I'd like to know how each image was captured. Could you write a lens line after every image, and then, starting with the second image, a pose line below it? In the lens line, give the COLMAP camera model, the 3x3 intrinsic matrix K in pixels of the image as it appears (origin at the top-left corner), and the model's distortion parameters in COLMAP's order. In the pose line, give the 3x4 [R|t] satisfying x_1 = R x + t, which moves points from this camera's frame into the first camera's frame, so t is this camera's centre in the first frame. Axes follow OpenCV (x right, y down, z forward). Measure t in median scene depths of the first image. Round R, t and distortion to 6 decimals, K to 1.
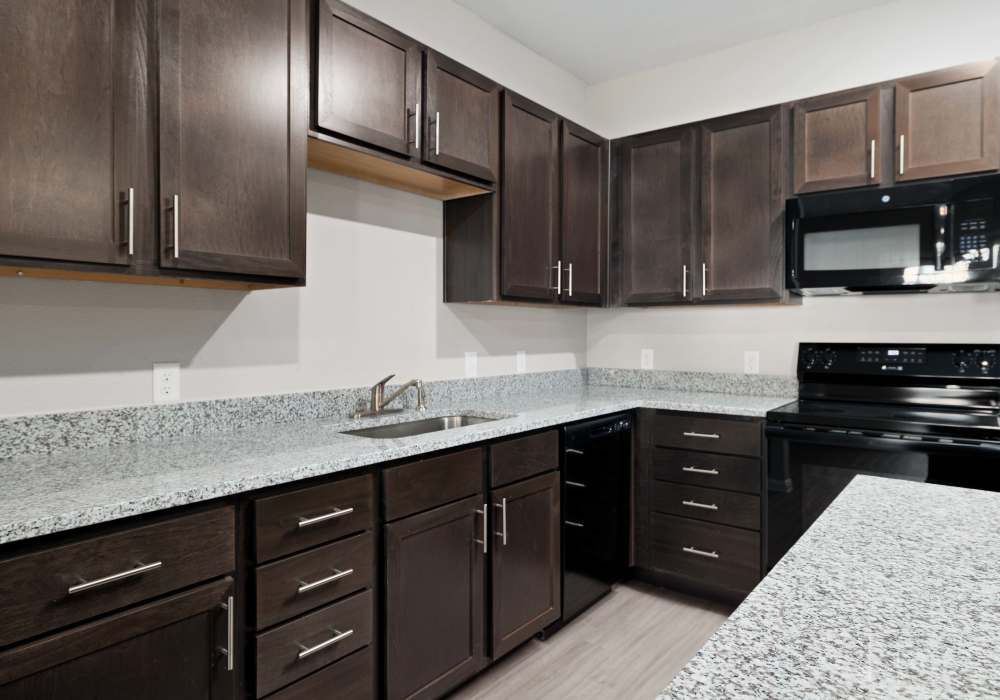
lens RADIAL K [[628.8, 0, 496.8], [0, 628.8, 334.8], [0, 0, 1]] dist [0.008080, 0.005196]
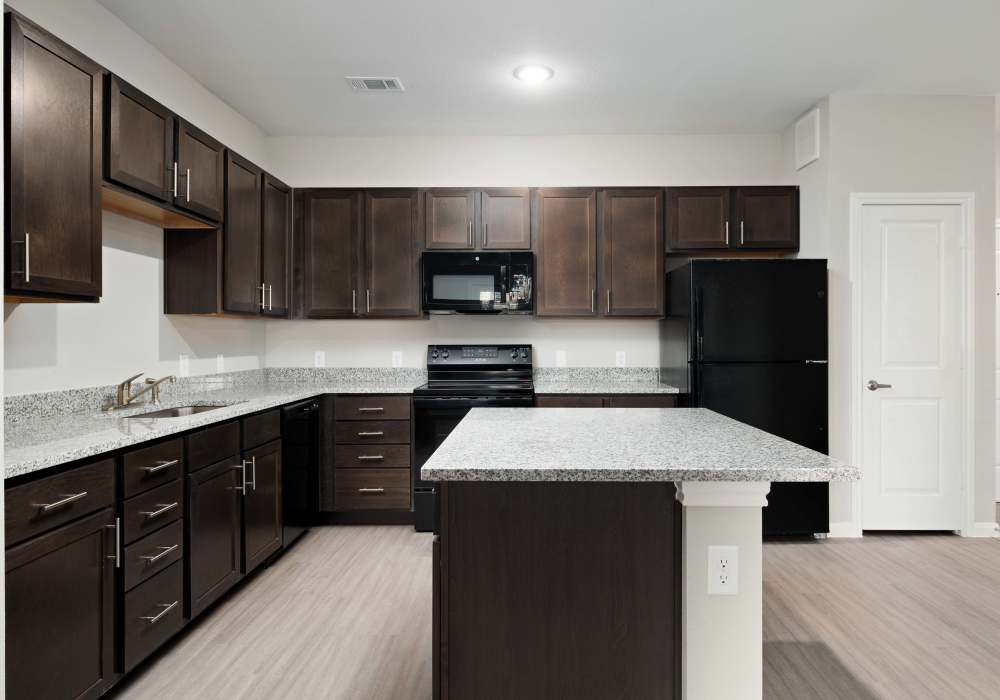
lens RADIAL K [[628.8, 0, 494.6], [0, 628.8, 340.7], [0, 0, 1]] dist [0.008080, 0.005196]
pose [[0.822496, -0.003953, 0.568757, -0.261880], [0.004498, 0.999990, 0.000445, 0.001553], [-0.568753, 0.002192, 0.822505, -0.351201]]
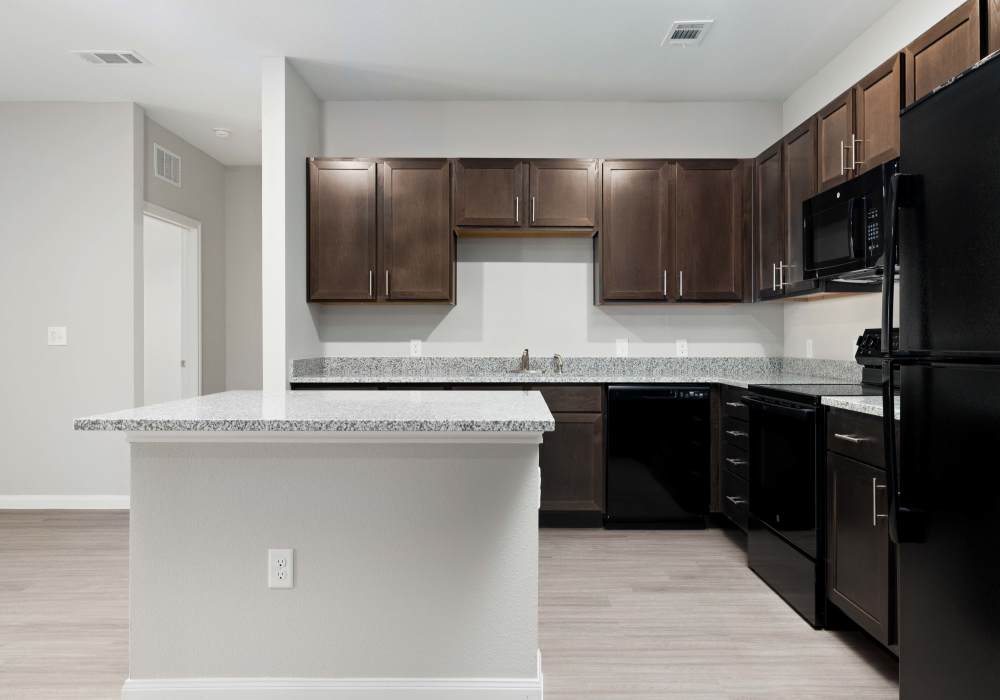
lens RADIAL K [[628.8, 0, 458.4], [0, 628.8, 340.0], [0, 0, 1]] dist [0.008080, 0.005196]
pose [[0.602958, 0.001493, -0.797772, 0.964416], [-0.002840, 0.999996, -0.000275, 0.034208], [0.797768, 0.002432, 0.602960, -0.167827]]
